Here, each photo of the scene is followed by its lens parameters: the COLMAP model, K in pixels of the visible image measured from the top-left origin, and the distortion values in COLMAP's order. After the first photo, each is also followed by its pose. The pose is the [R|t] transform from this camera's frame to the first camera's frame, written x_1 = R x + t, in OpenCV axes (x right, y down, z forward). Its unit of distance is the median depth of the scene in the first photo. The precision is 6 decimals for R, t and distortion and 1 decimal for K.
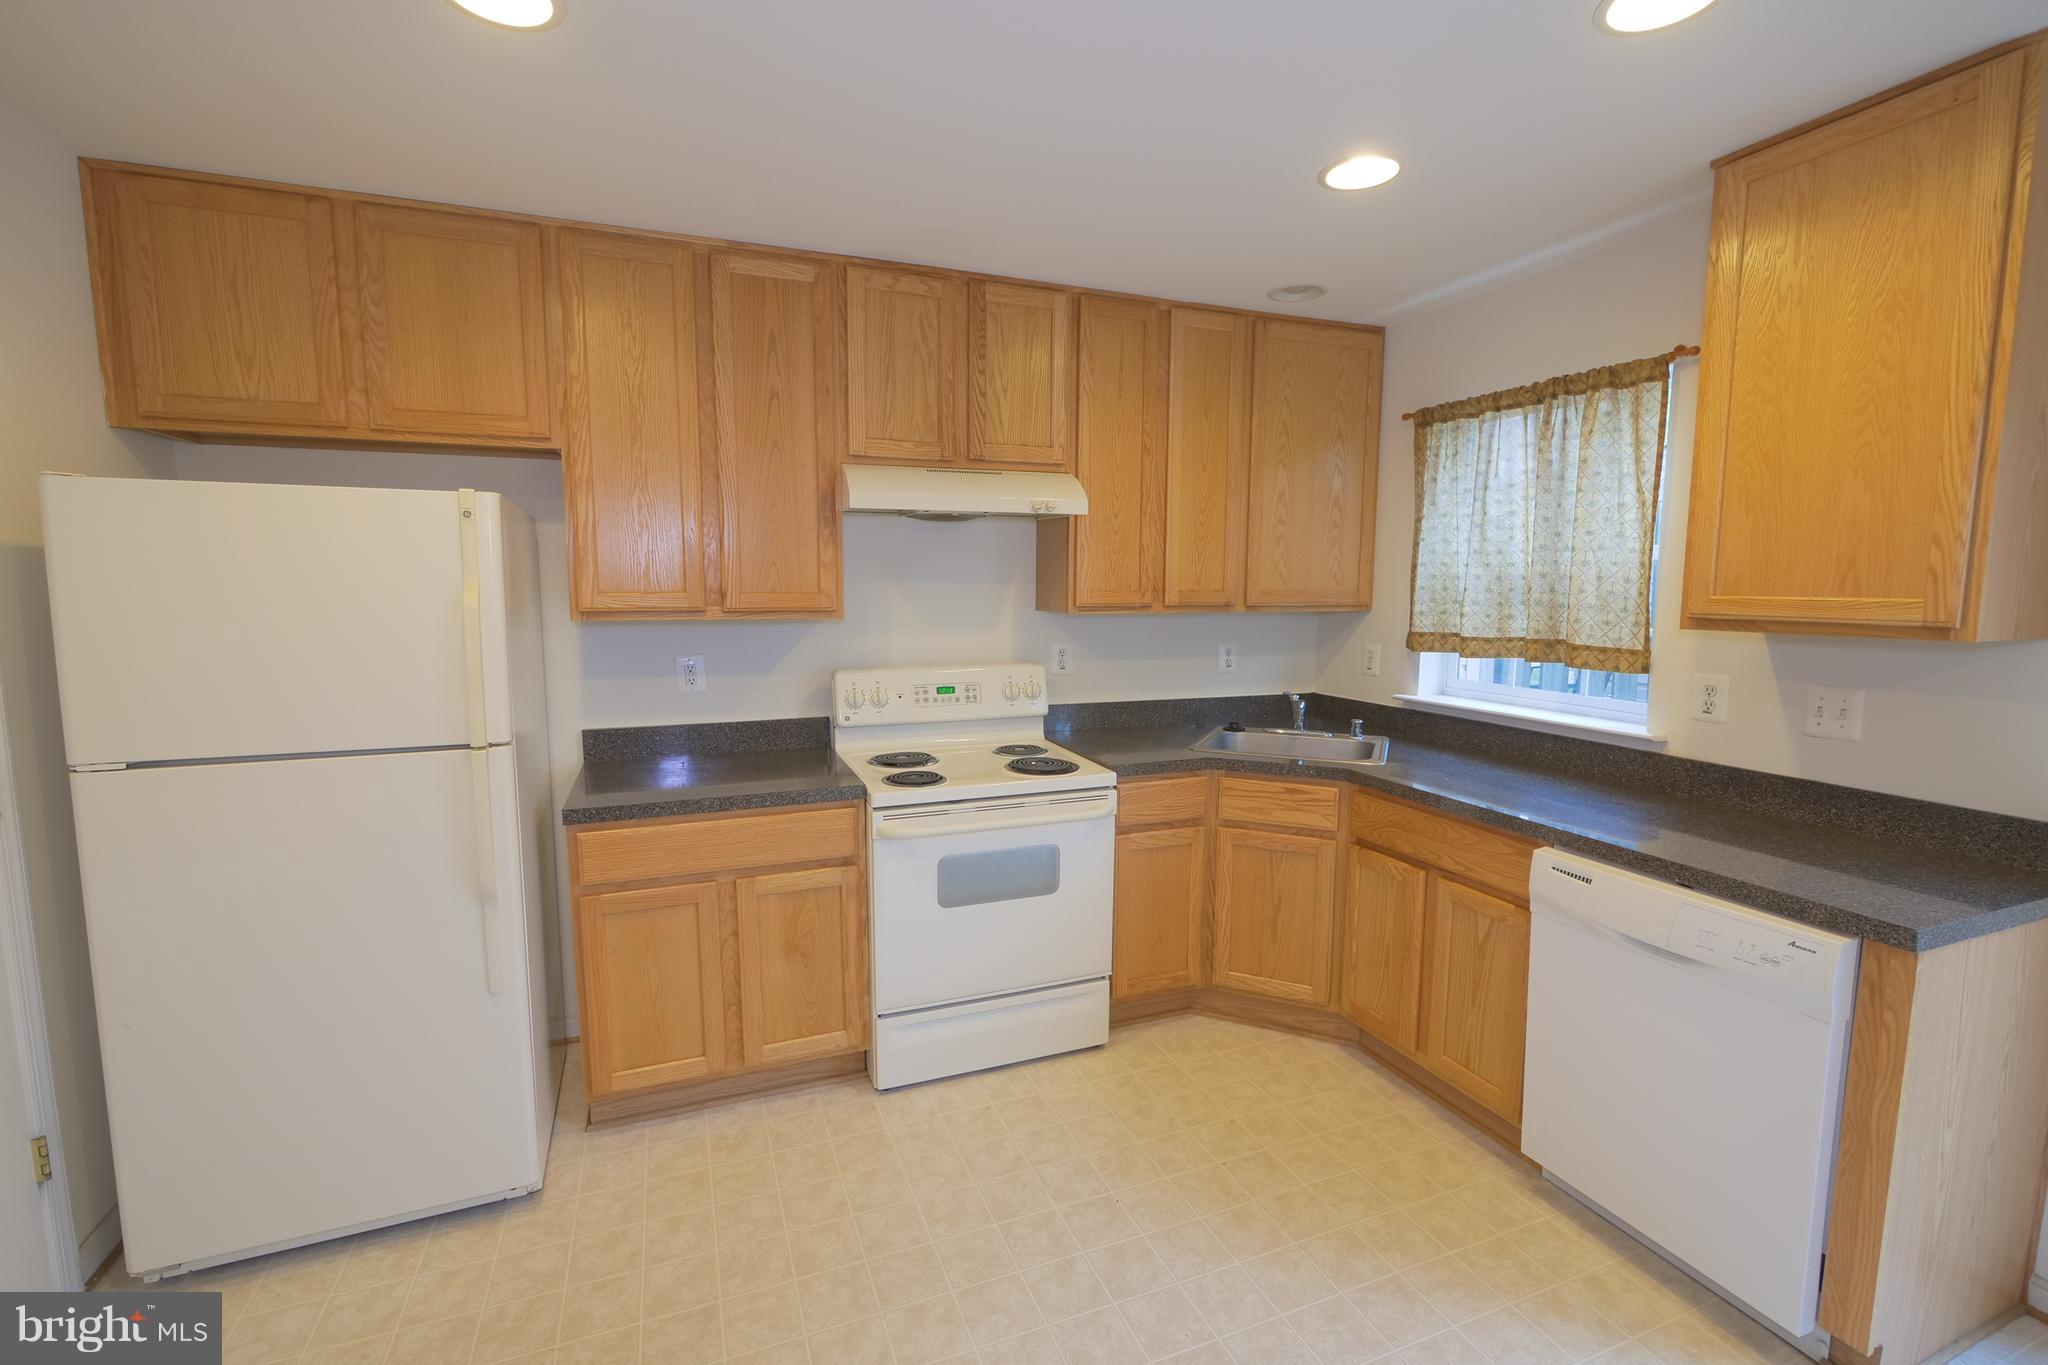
lens RADIAL K [[891.0, 0, 1024.0], [0, 891.0, 682.5], [0, 0, 1]] dist [-0.009535, 0.000414]
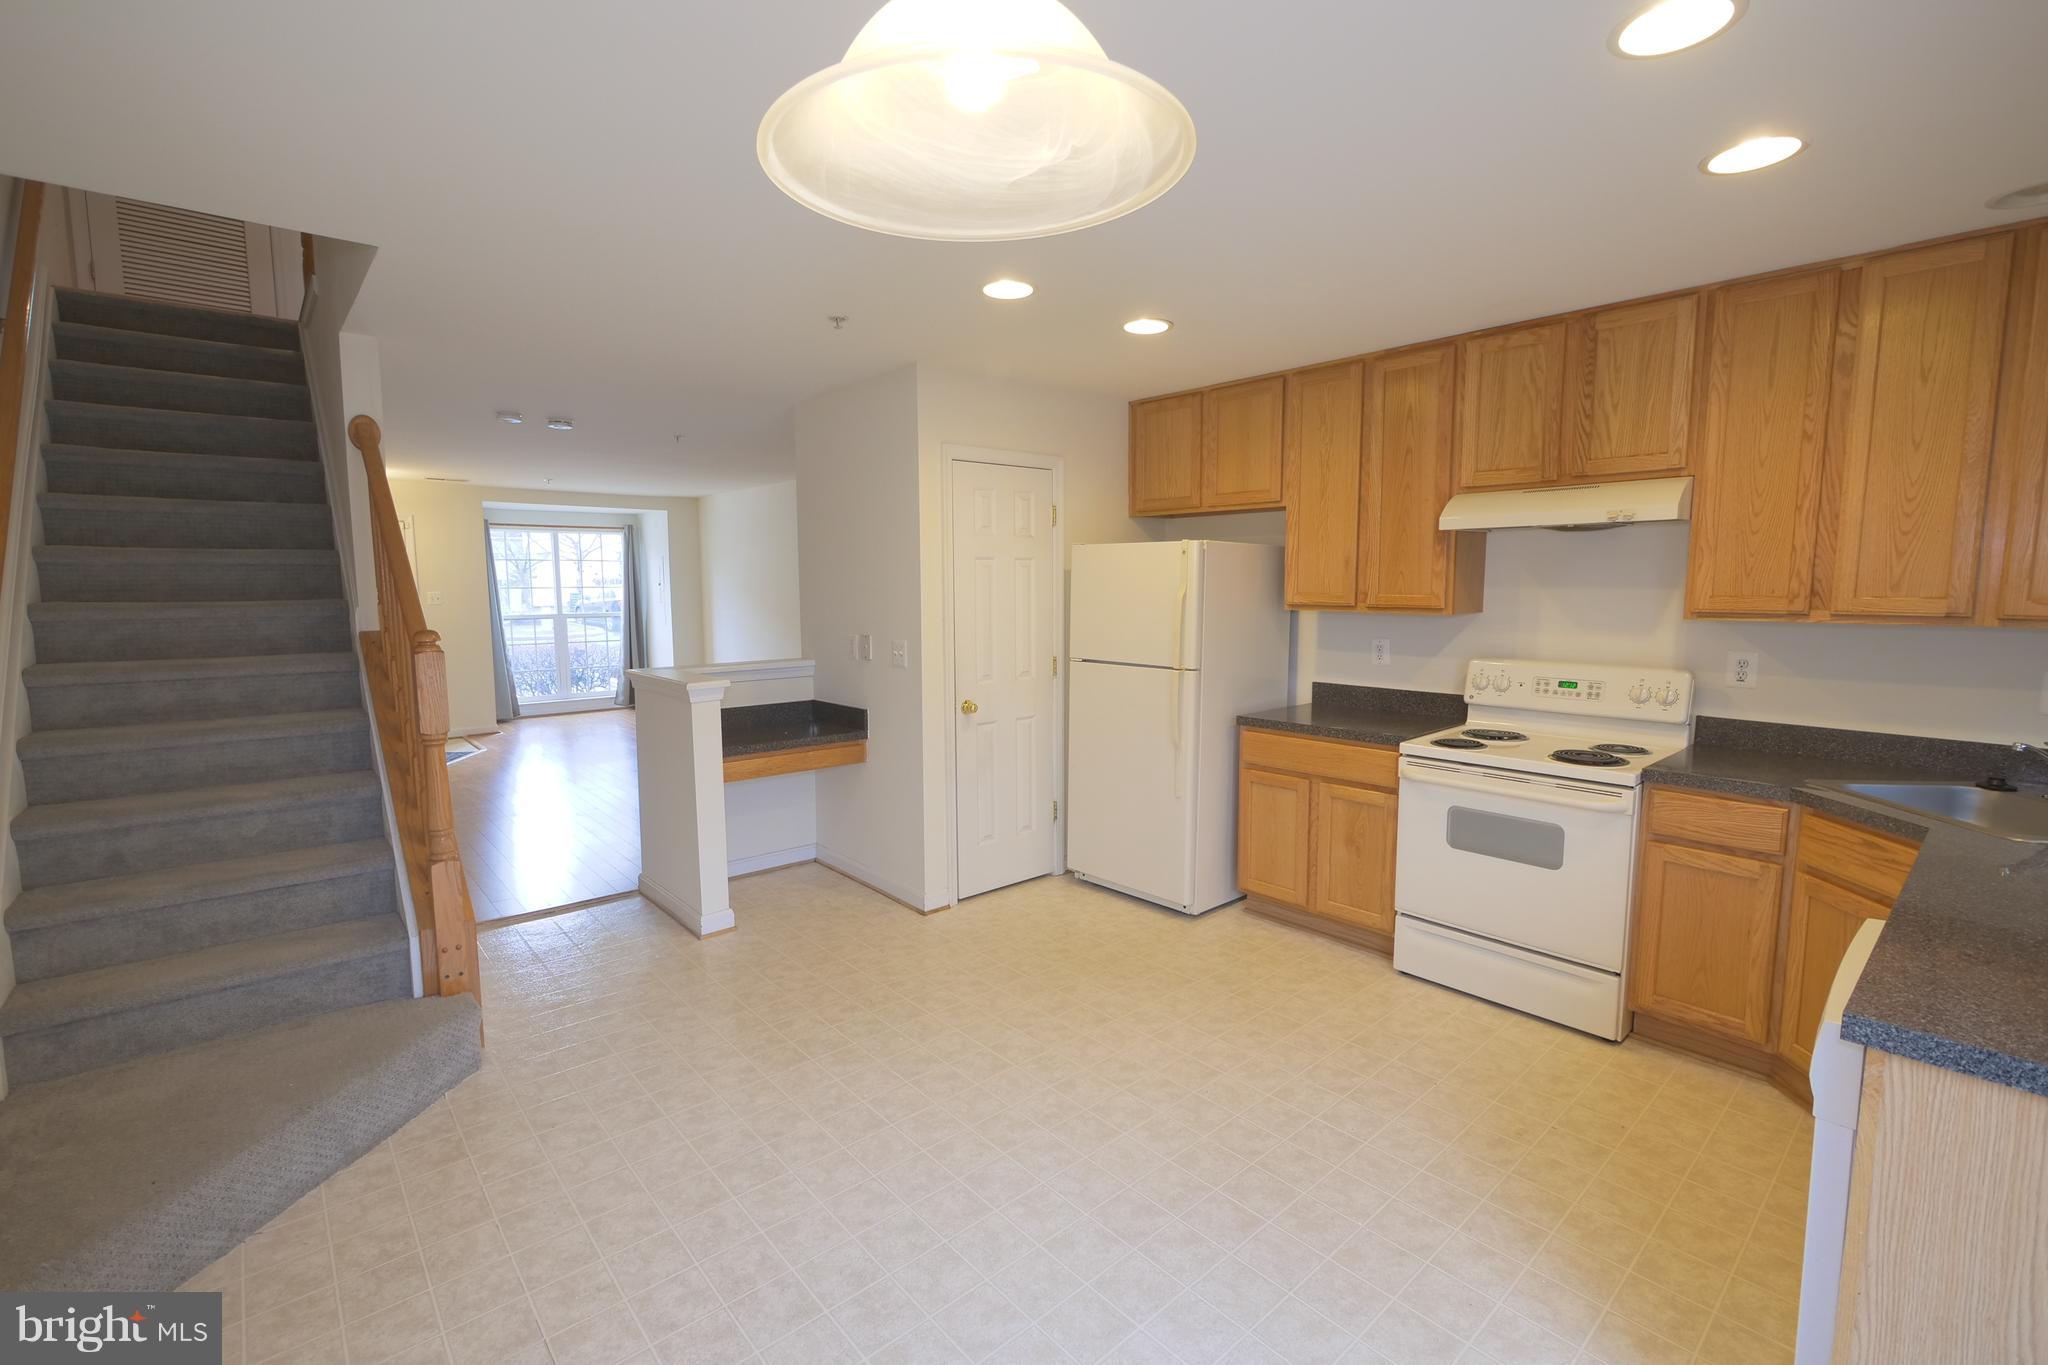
lens RADIAL K [[891.0, 0, 1024.0], [0, 891.0, 682.5], [0, 0, 1]] dist [-0.009535, 0.000414]
pose [[0.339830, 0.100370, -0.935116, 0.783324], [-0.104970, 0.992124, 0.068342, 0.001524], [0.934610, 0.074934, 0.347690, -0.009833]]
